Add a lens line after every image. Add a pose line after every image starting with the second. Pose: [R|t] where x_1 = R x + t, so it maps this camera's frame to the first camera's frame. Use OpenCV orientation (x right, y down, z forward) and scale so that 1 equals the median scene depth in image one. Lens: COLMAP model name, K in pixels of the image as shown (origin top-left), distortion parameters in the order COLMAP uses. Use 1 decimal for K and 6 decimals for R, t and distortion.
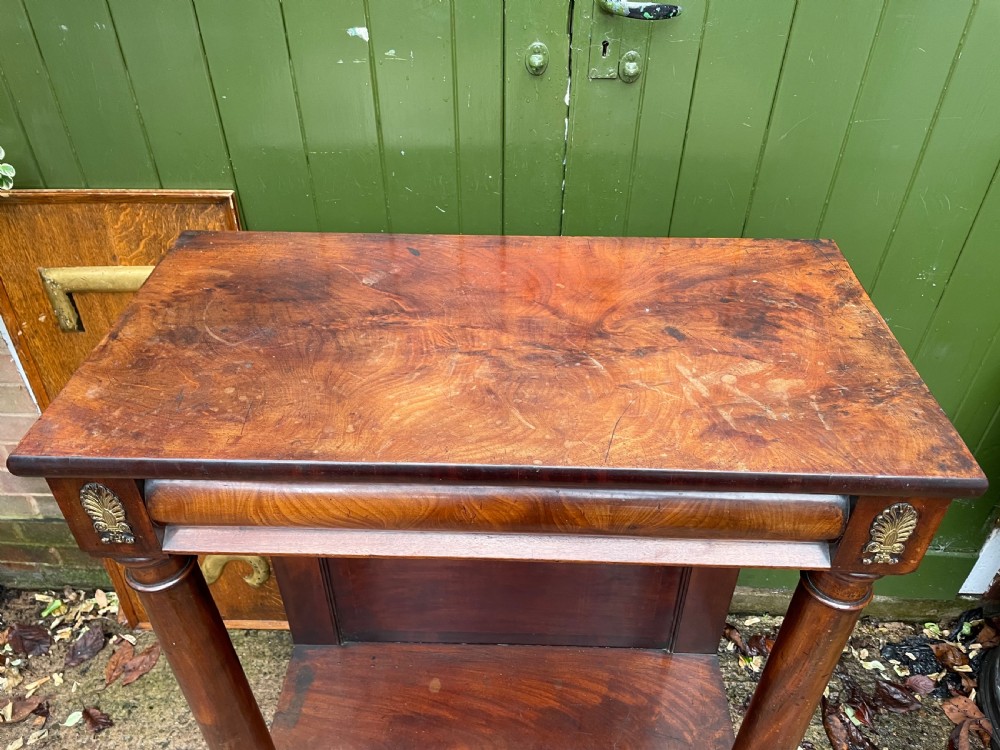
lens RADIAL K [[755.5, 0, 507.1], [0, 755.5, 361.6], [0, 0, 1]] dist [0.083475, -0.112263]
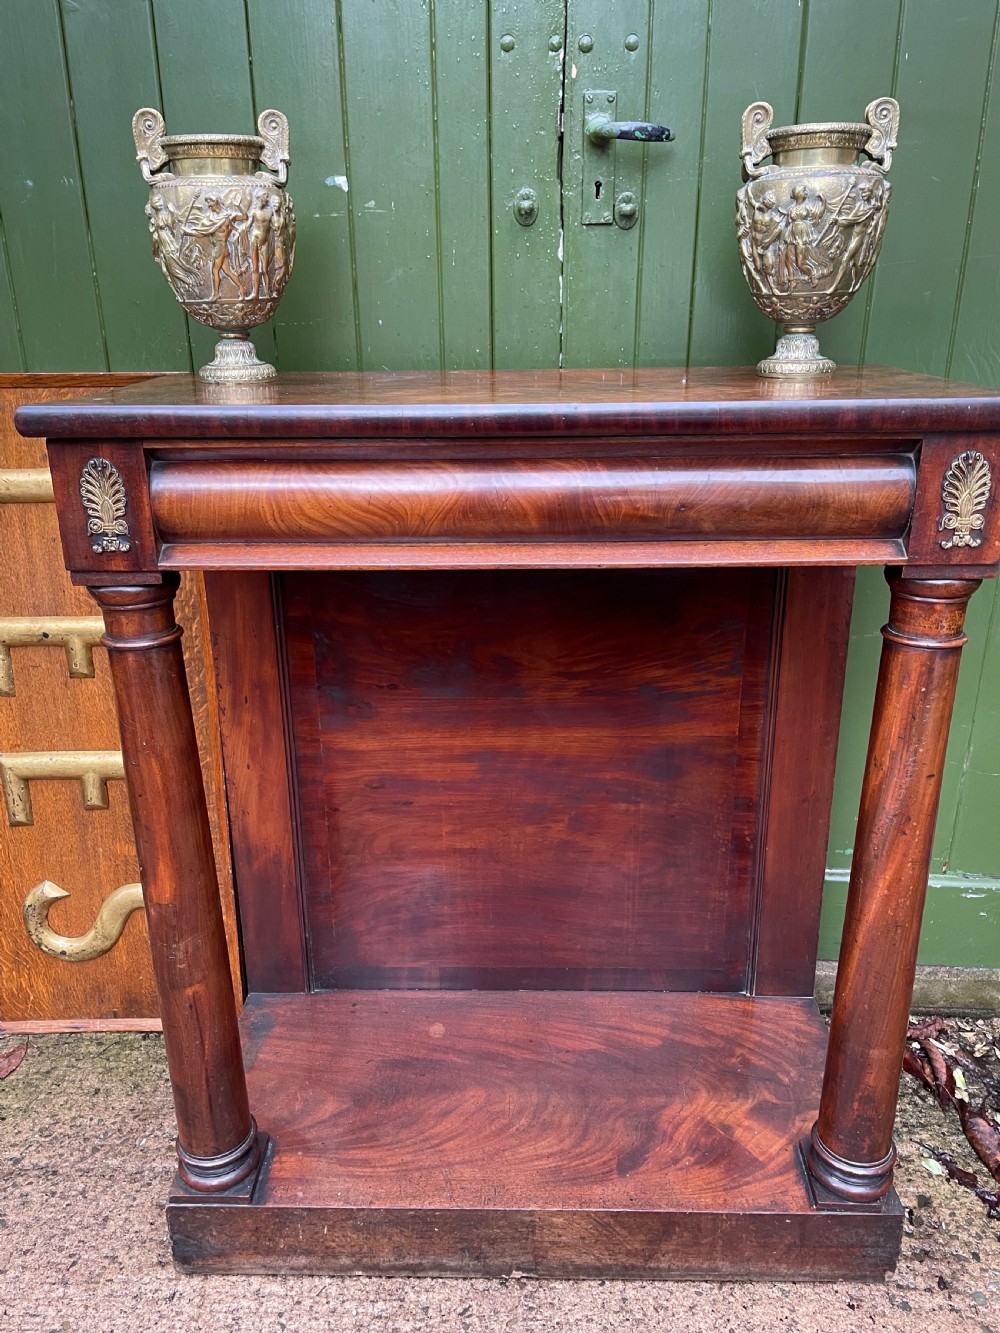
lens RADIAL K [[1007.1, 0, 494.7], [0, 1007.1, 666.0], [0, 0, 1]] dist [0.083475, -0.112263]
pose [[0.999864, -0.015480, -0.005700, -0.026653], [0.013026, 0.952913, -0.302965, 0.381958], [0.010121, 0.302849, 0.952985, -0.048837]]
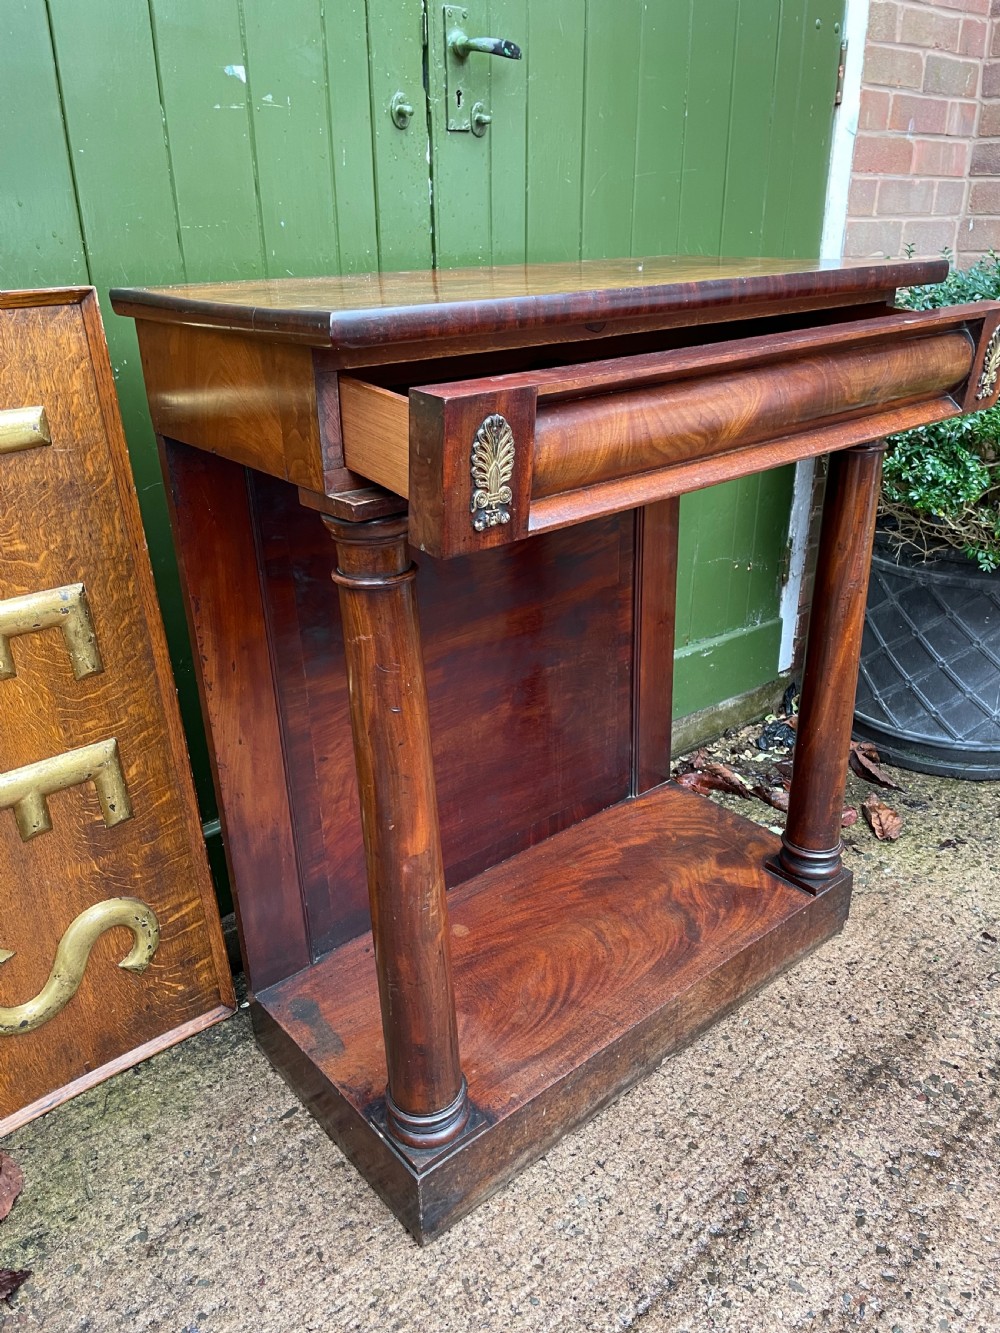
lens RADIAL K [[1002.8, 0, 507.6], [0, 1002.8, 653.7], [0, 0, 1]] dist [0.084676, -0.110251]
pose [[0.748005, -0.281018, 0.601263, -0.582369], [0.422452, 0.900310, -0.104768, 0.296866], [-0.511881, 0.332372, 0.792153, 0.082102]]
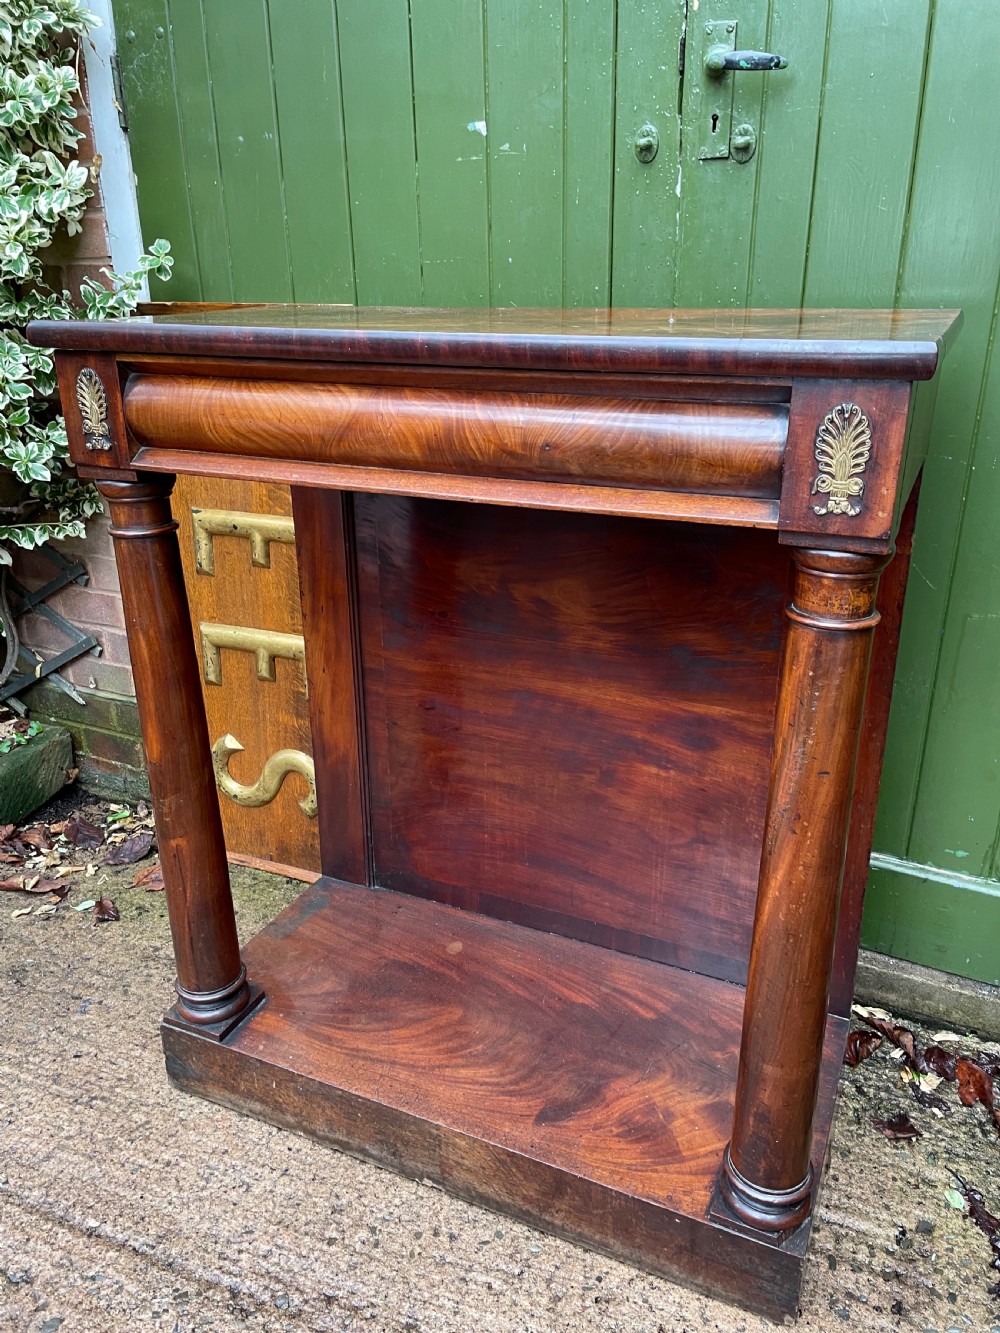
lens RADIAL K [[1005.1, 0, 513.0], [0, 1005.1, 653.5], [0, 0, 1]] dist [0.086499, -0.113249]
pose [[0.920960, 0.128885, -0.367724, 0.296625], [-0.226679, 0.944802, -0.236569, 0.366836], [0.316936, 0.301226, 0.899341, 0.002587]]
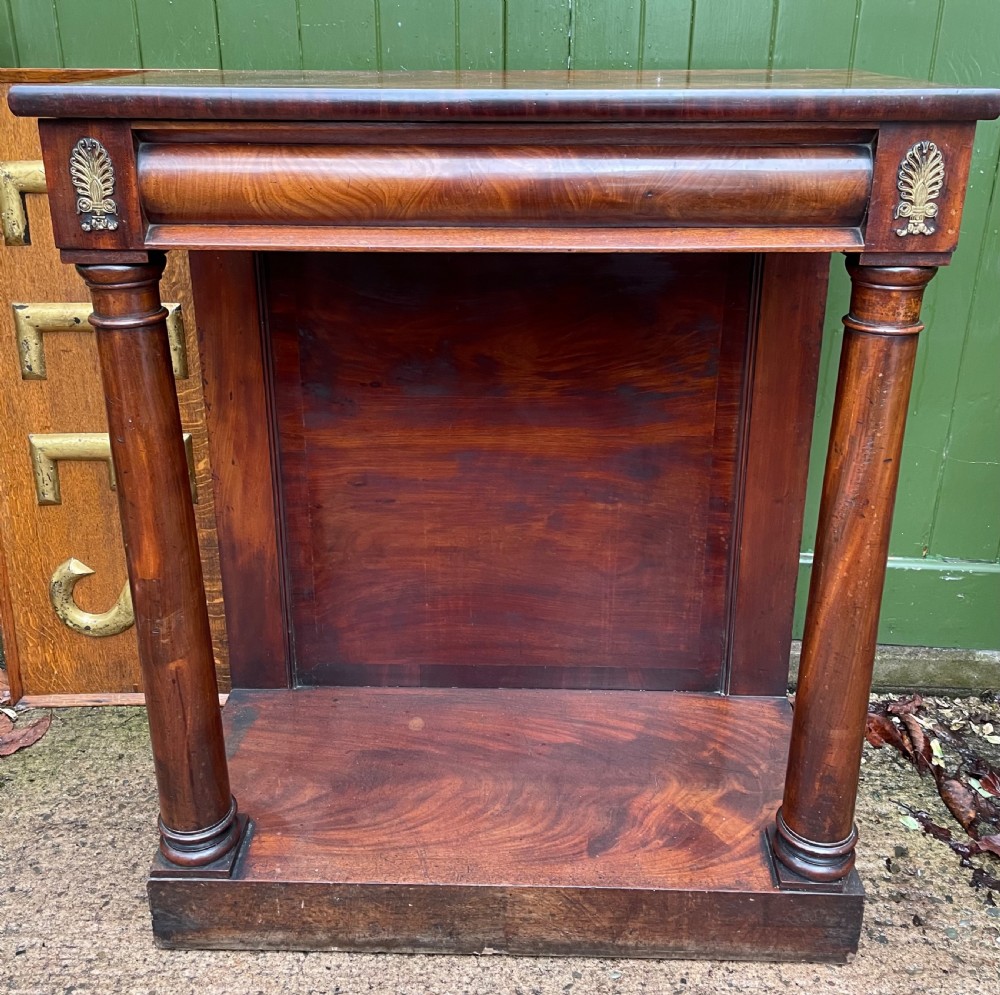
lens RADIAL K [[1030.8, 0, 497.1], [0, 1030.8, 410.3], [0, 0, 1]] dist [0.082254, -0.108068]
pose [[0.999989, -0.004130, -0.002256, -0.010427], [0.003260, 0.953622, -0.300988, 0.432315], [0.003394, 0.300977, 0.953625, -0.074652]]
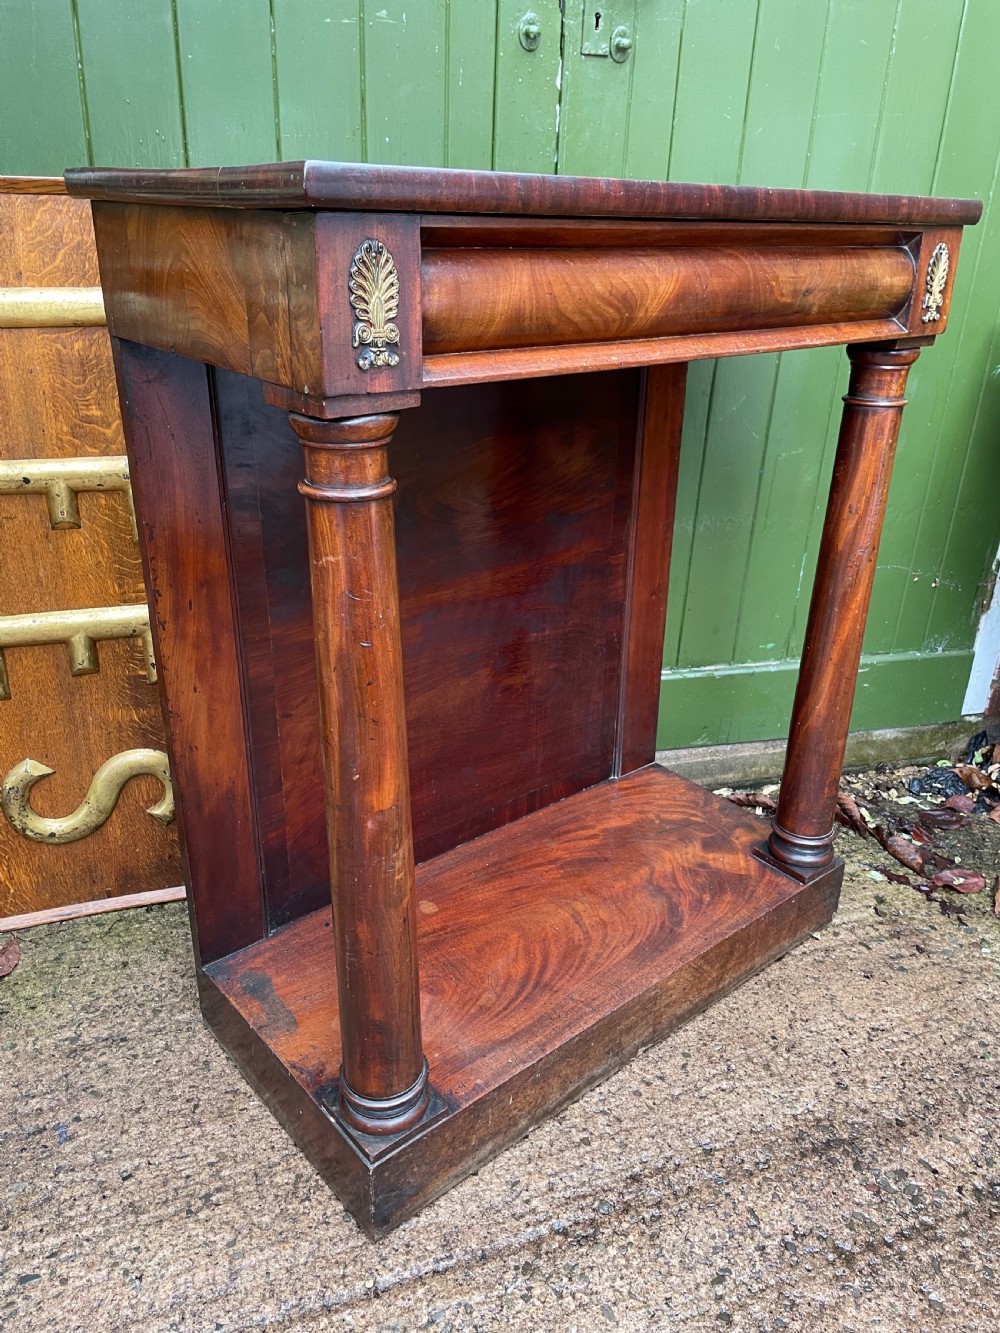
lens RADIAL K [[1006.9, 0, 511.1], [0, 1006.9, 662.5], [0, 0, 1]] dist [0.081035, -0.105950]
pose [[0.942726, -0.112605, 0.313987, -0.331770], [0.182932, 0.961650, -0.204365, 0.437252], [-0.278933, 0.250099, 0.927171, 0.000753]]
